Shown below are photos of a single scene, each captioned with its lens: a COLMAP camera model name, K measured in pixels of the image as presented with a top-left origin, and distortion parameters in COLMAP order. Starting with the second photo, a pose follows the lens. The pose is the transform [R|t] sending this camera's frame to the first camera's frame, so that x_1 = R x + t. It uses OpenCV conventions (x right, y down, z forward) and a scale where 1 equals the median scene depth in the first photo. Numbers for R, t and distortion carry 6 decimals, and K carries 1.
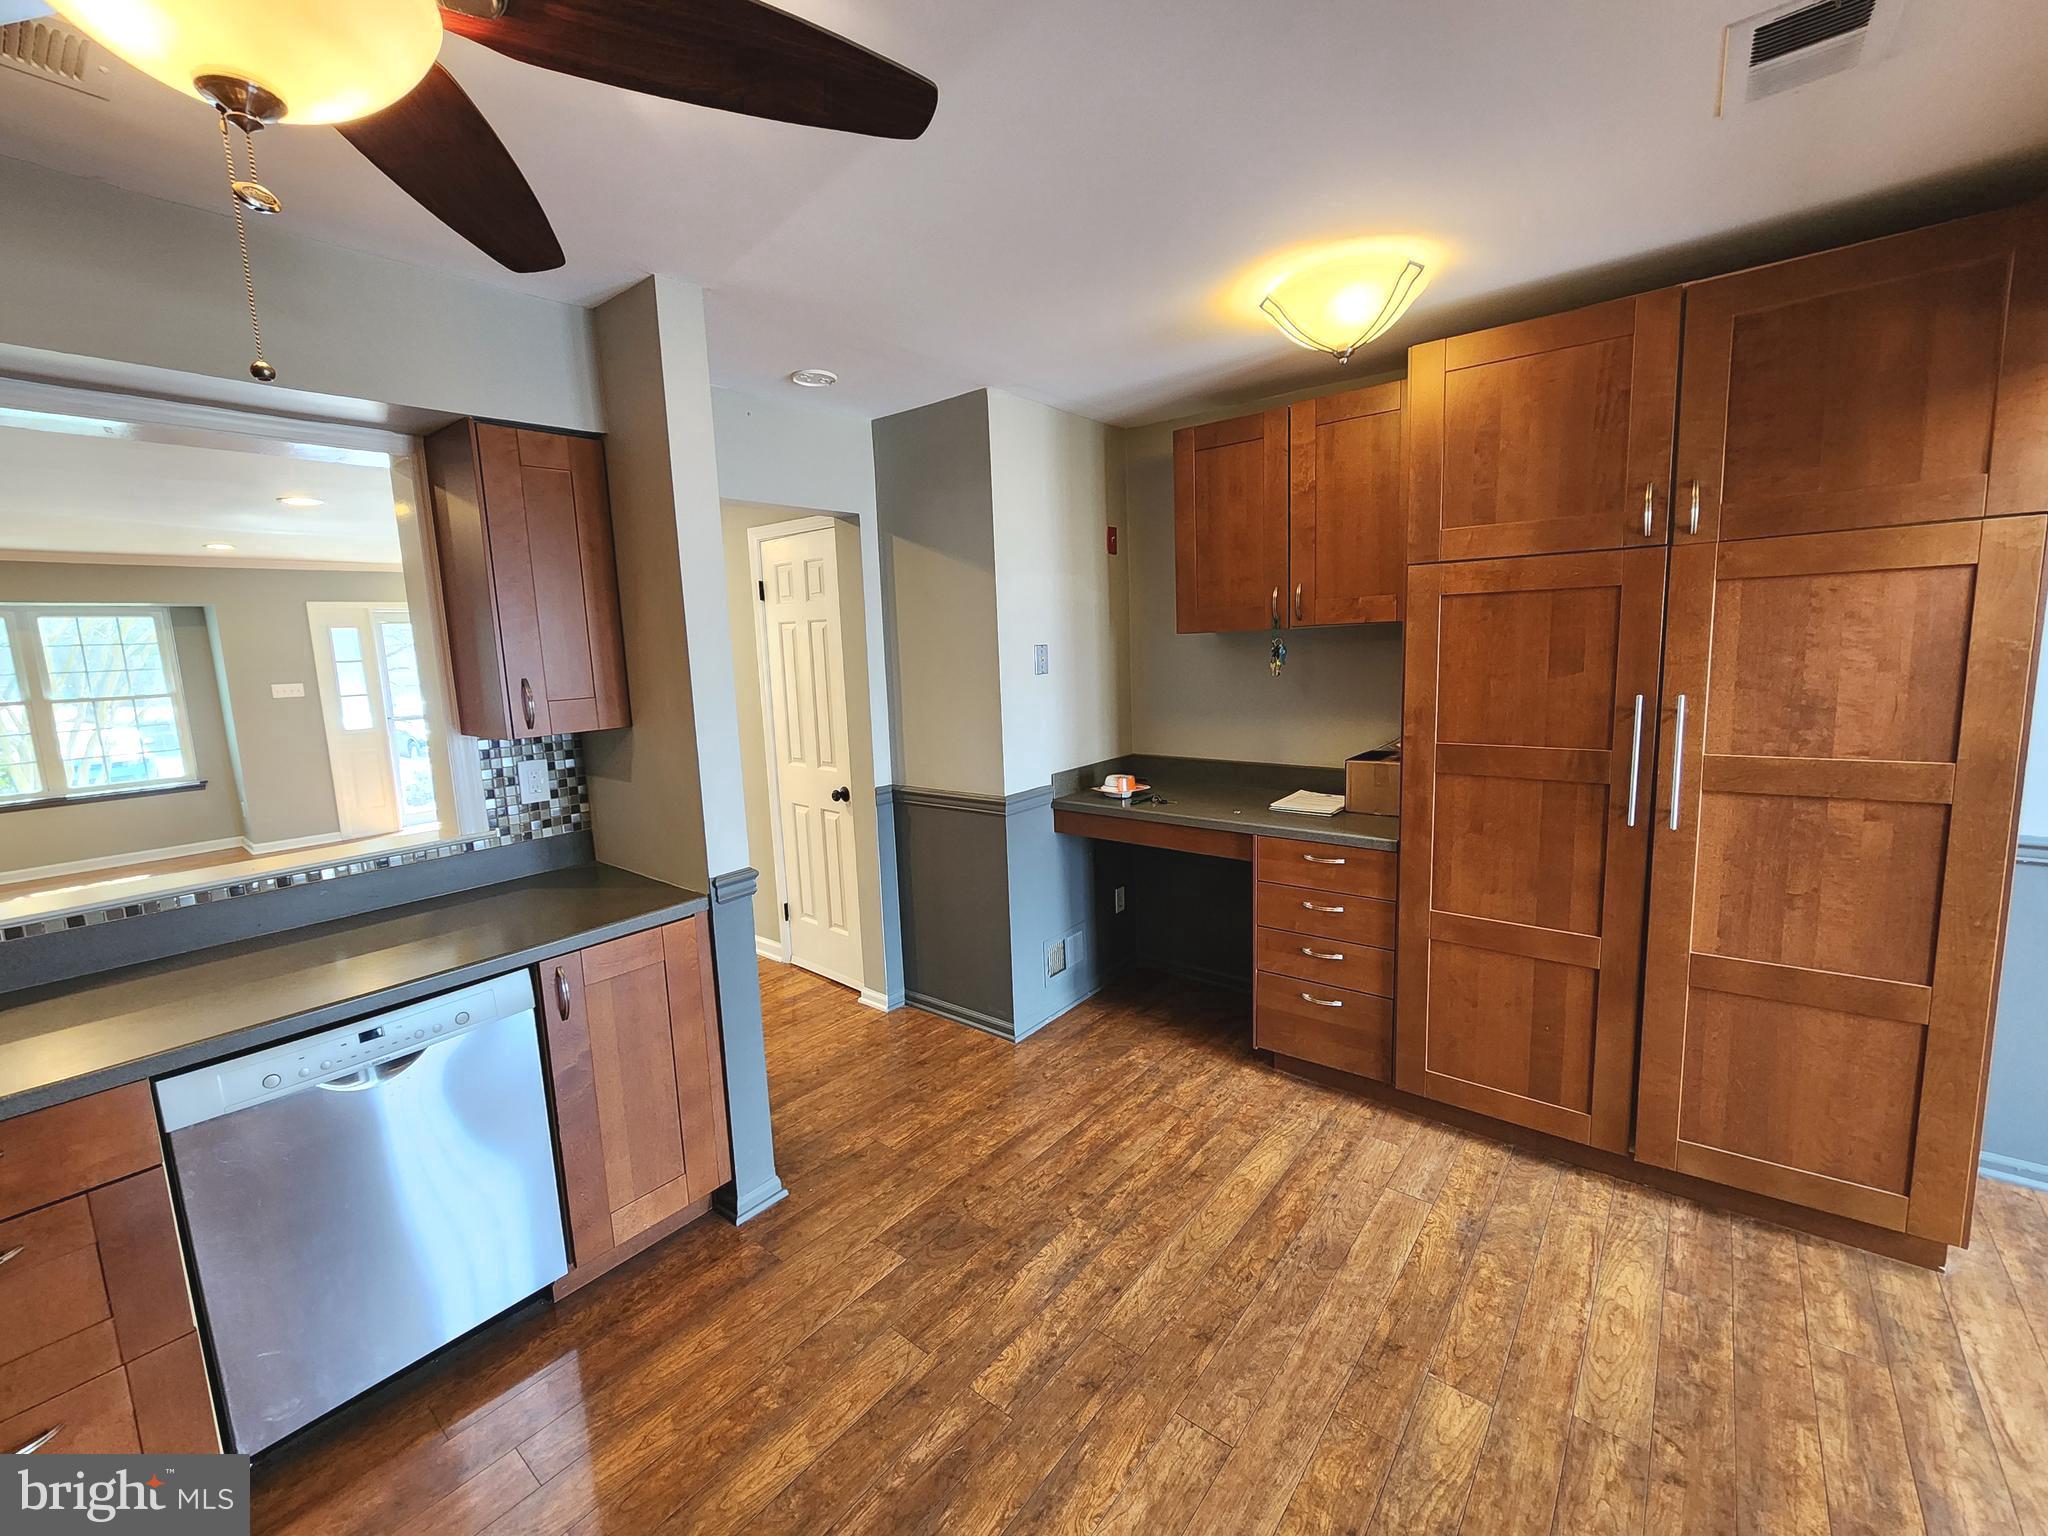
lens RADIAL K [[841.8, 0, 1025.0], [0, 841.8, 753.0], [0, 0, 1]] dist [0.000277, 0.000178]
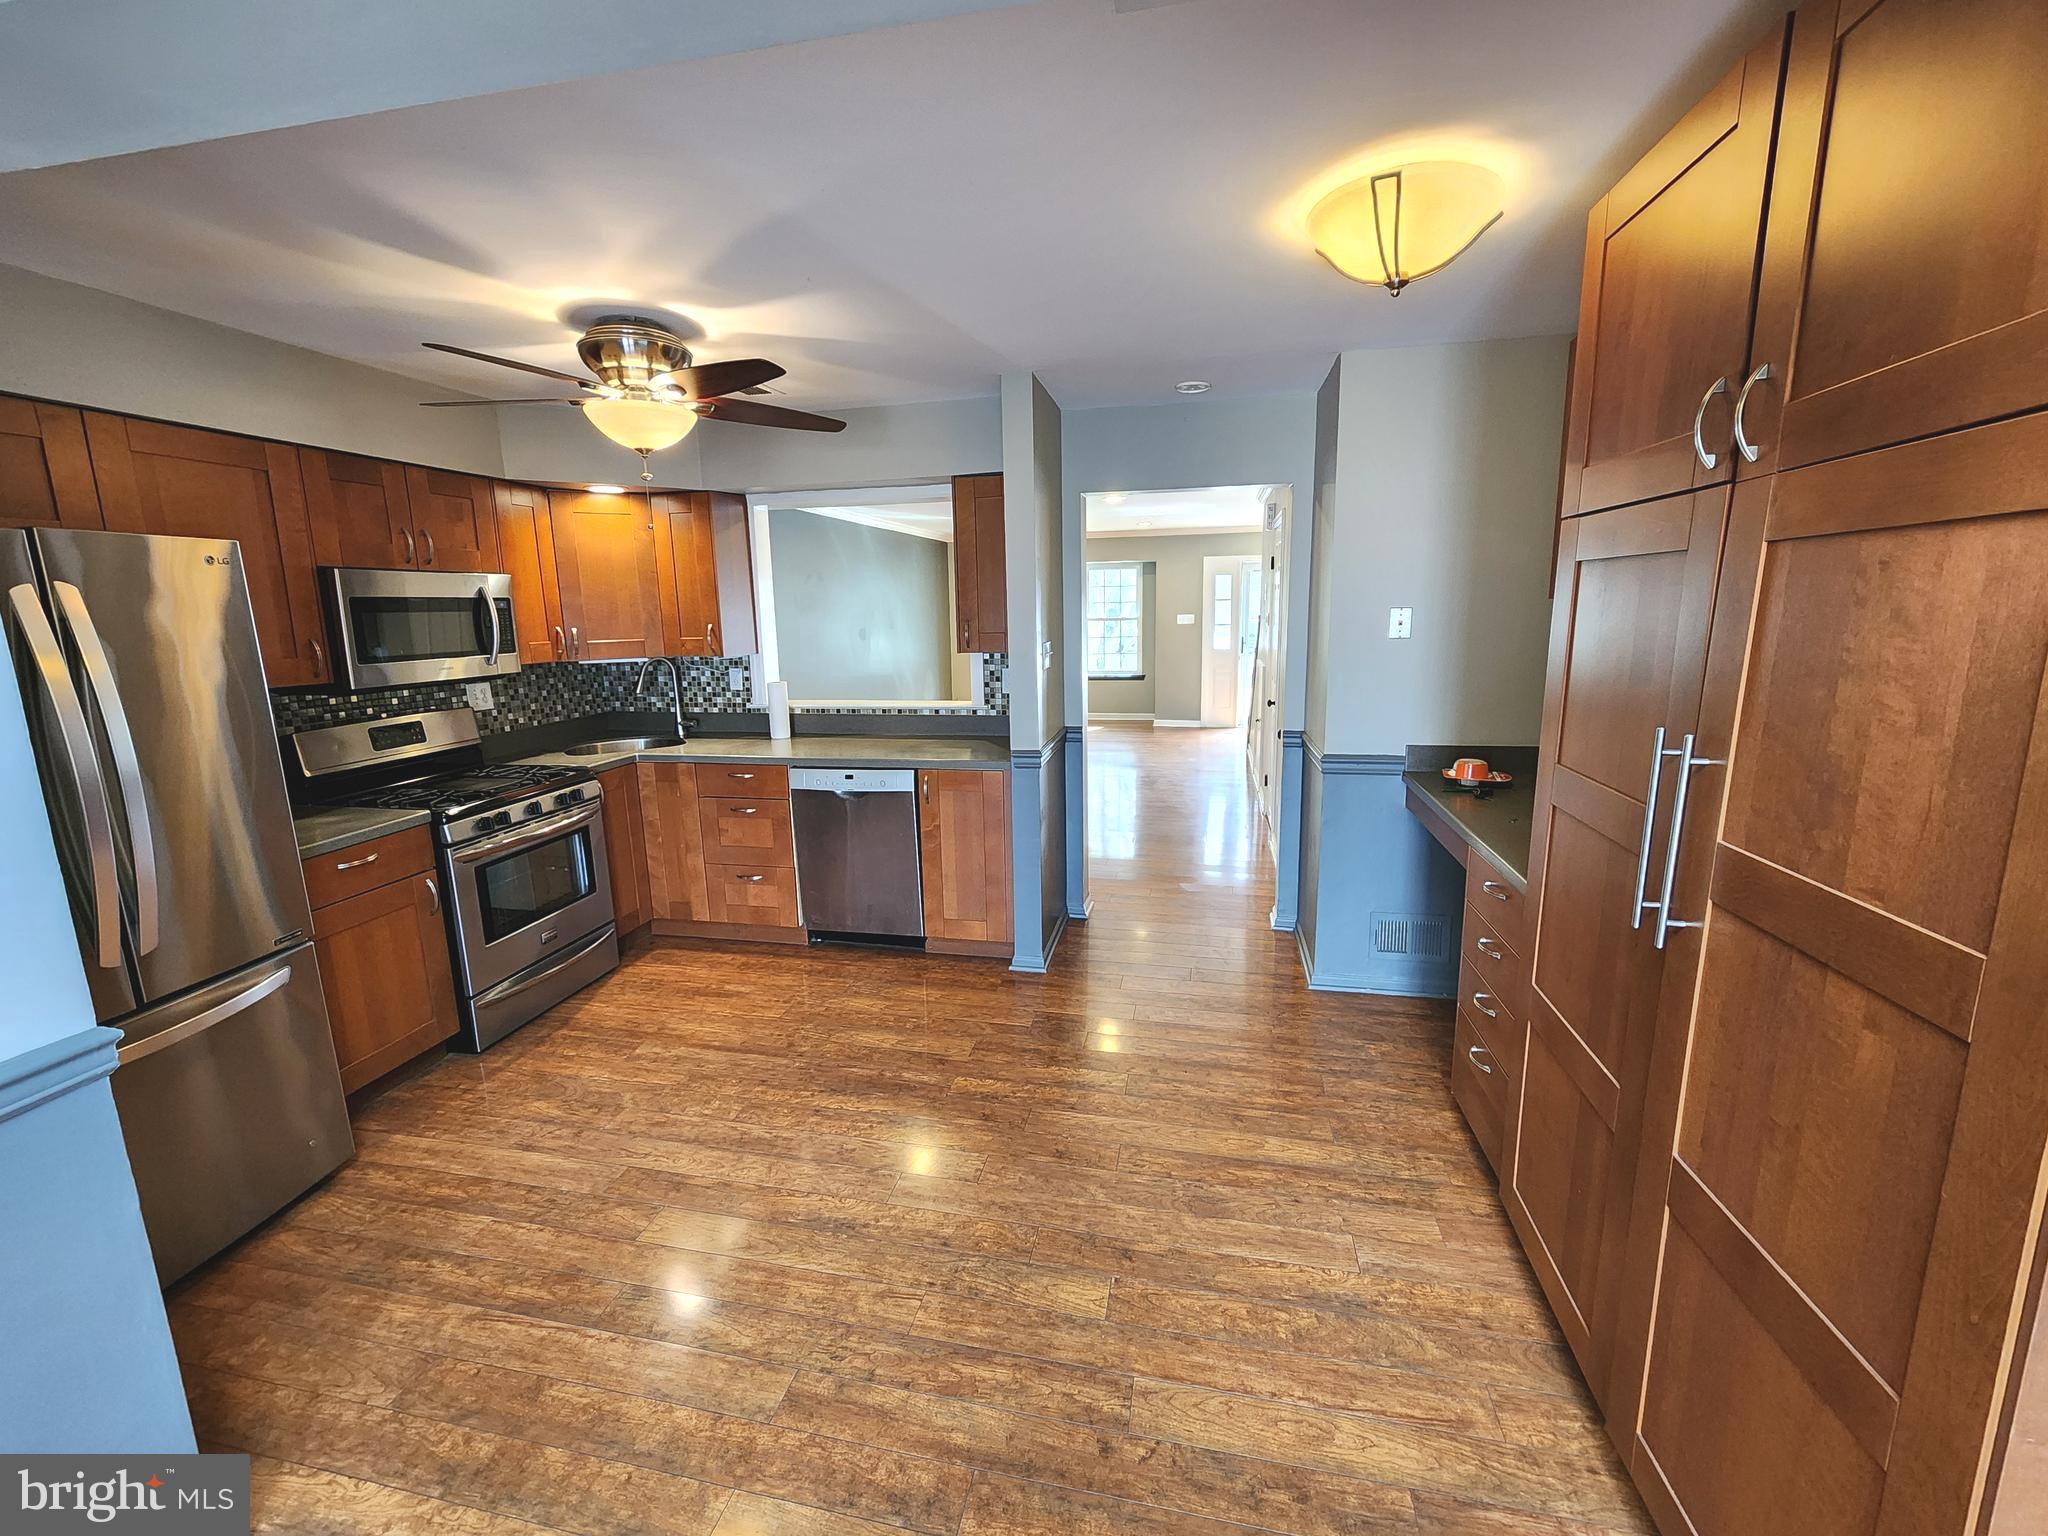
lens RADIAL K [[841.8, 0, 1025.0], [0, 841.8, 753.0], [0, 0, 1]] dist [0.000277, 0.000178]
pose [[0.452406, 0.184469, -0.872525, 1.160711], [-0.119222, 0.982101, 0.145819, -0.092453], [0.883807, 0.038055, 0.466301, 0.312349]]
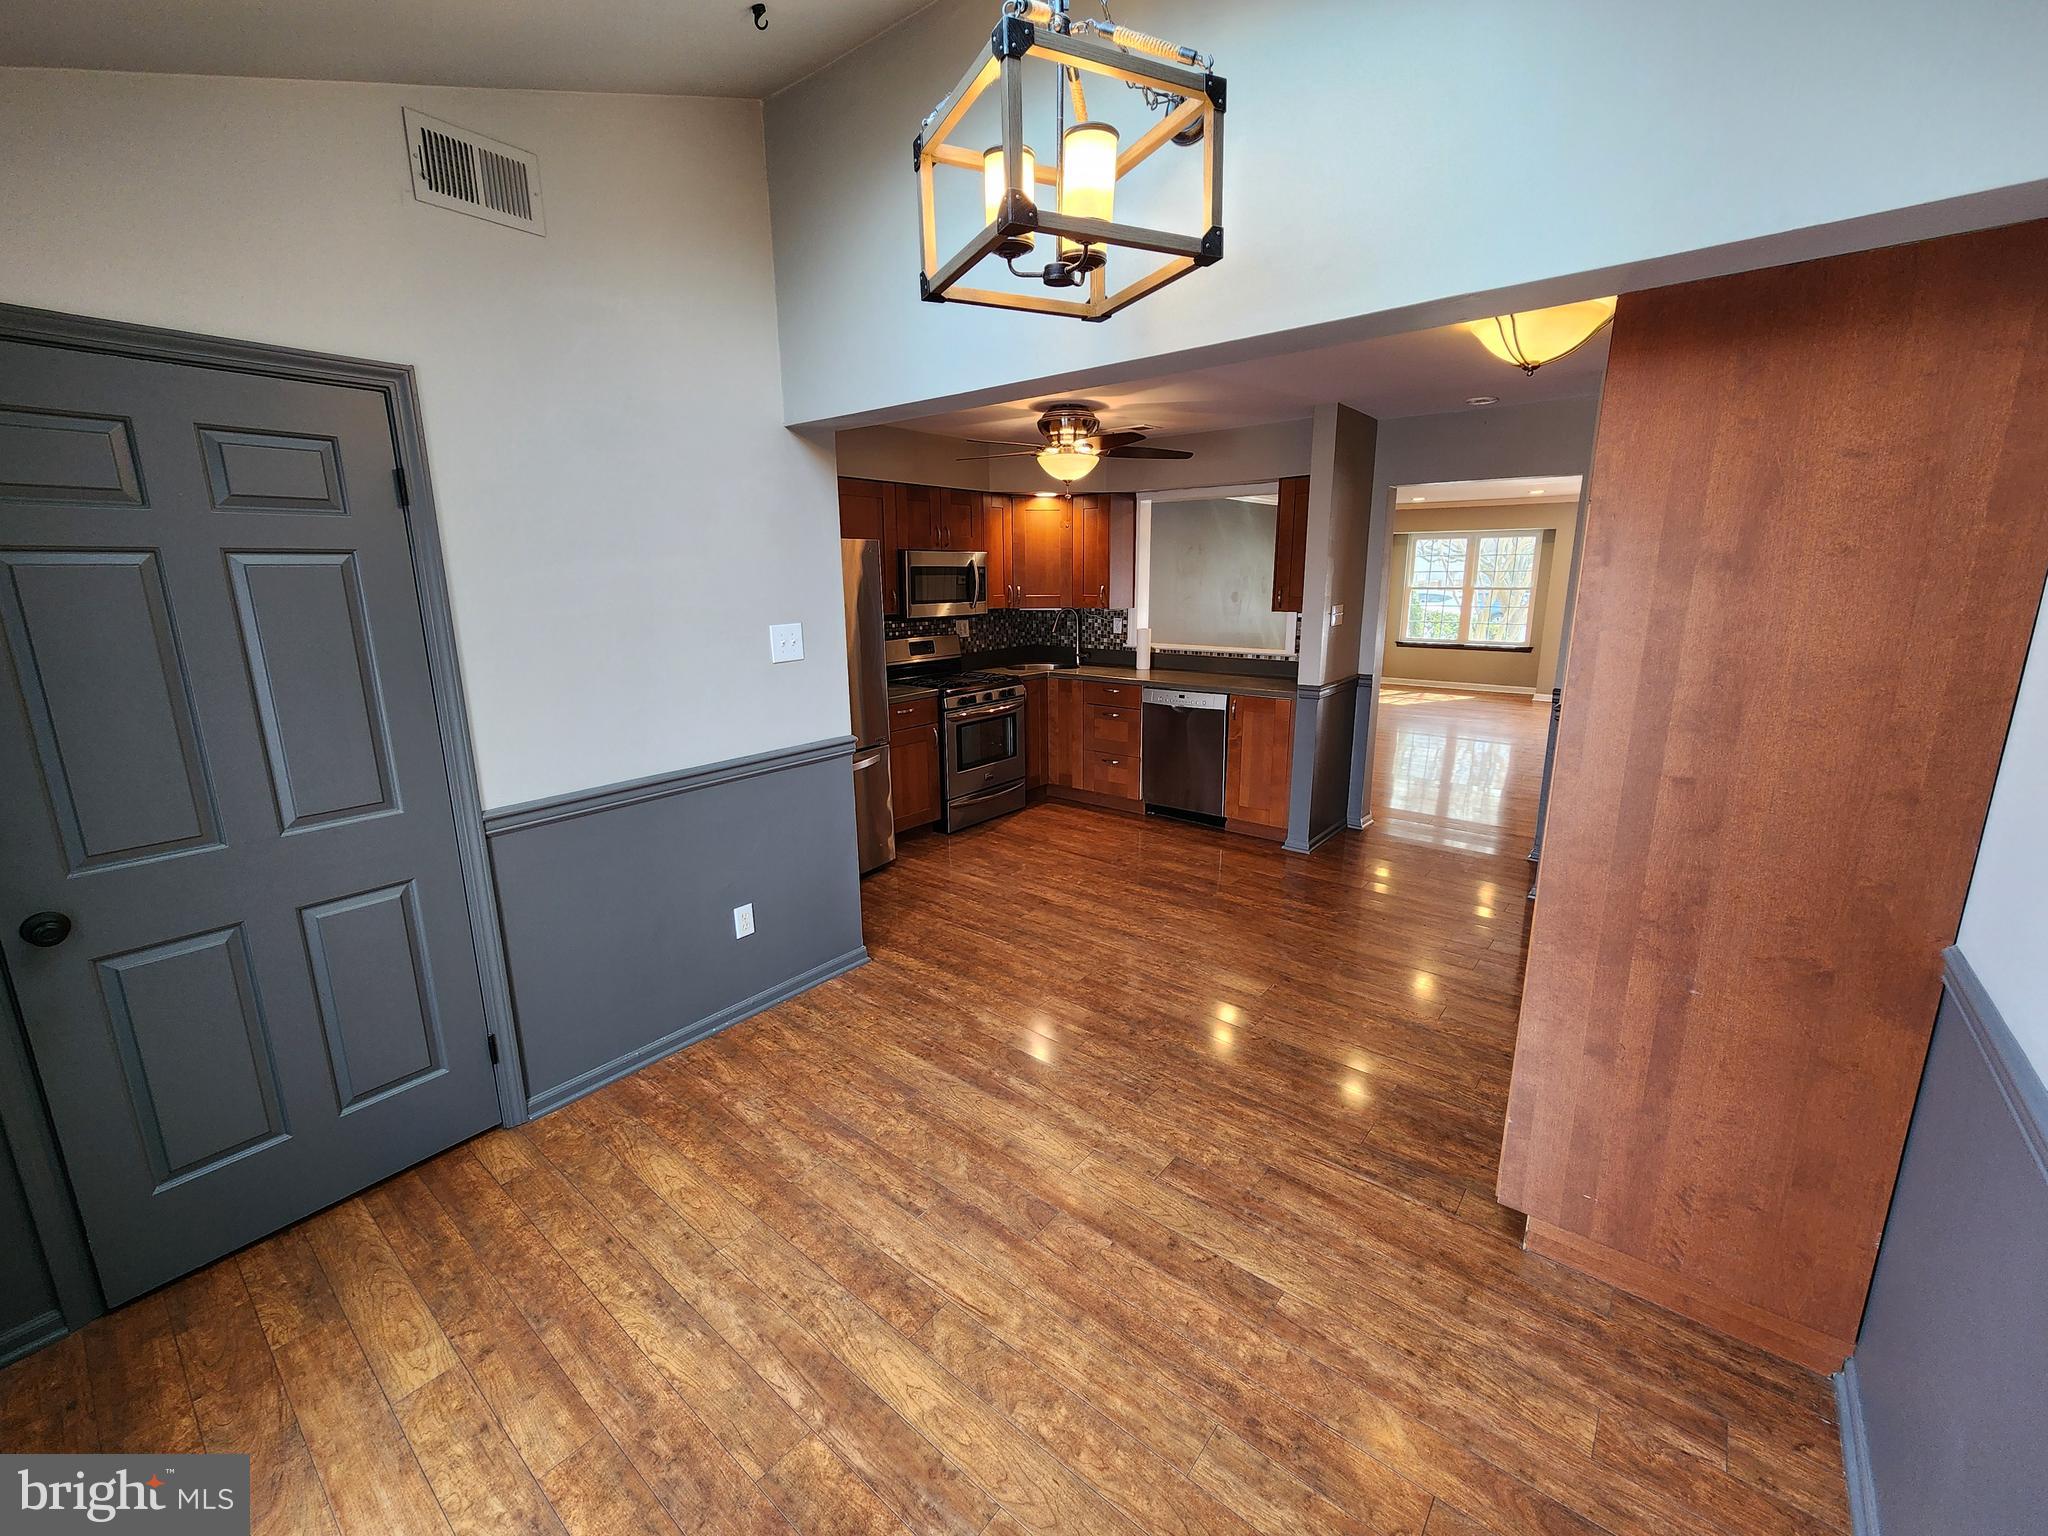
lens RADIAL K [[834.2, 0, 1025.7], [0, 834.2, 755.9], [0, 0, 1]] dist [0.002142, 0.000161]
pose [[-0.002759, 0.252591, -0.967569, 1.960299], [-0.130416, 0.959218, 0.250783, -0.136865], [0.991456, 0.126878, 0.030296, 0.297941]]
